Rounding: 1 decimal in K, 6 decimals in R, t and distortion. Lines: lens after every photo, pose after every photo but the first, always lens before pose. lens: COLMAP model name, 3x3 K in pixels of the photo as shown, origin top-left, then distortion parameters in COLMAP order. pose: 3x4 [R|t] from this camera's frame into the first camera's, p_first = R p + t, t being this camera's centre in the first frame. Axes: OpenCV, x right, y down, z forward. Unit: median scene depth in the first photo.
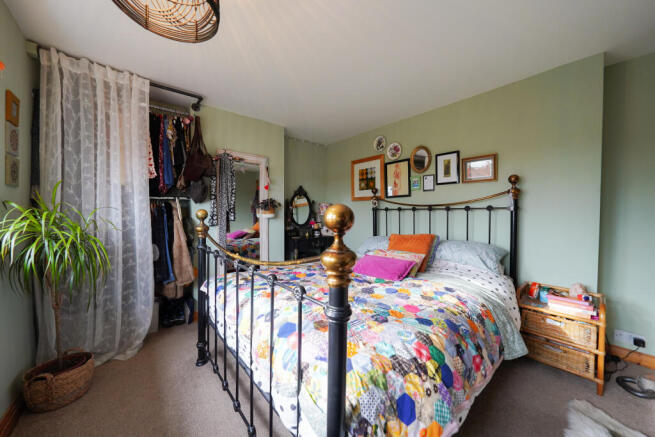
lens RADIAL K [[231.0, 0, 327.6], [0, 231.0, 216.2], [0, 0, 1]] dist [-0.027194, 0.006854]
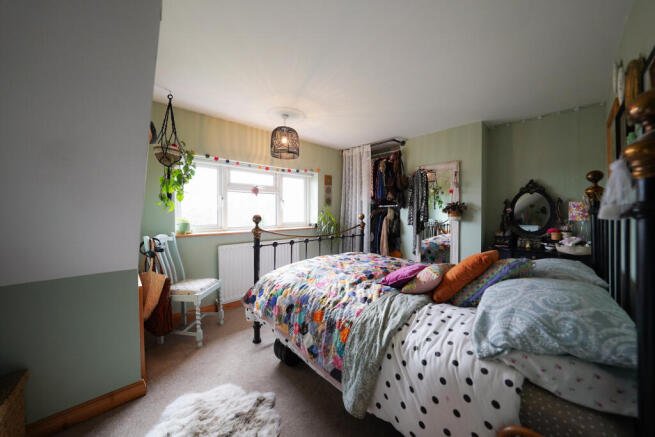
lens RADIAL K [[231.0, 0, 327.6], [0, 231.0, 216.2], [0, 0, 1]] dist [-0.027194, 0.006854]
pose [[0.046960, 0.006769, -0.998874, 0.808611], [-0.016599, 0.999844, 0.005996, -0.009904], [0.998759, 0.016299, 0.047065, 0.425798]]
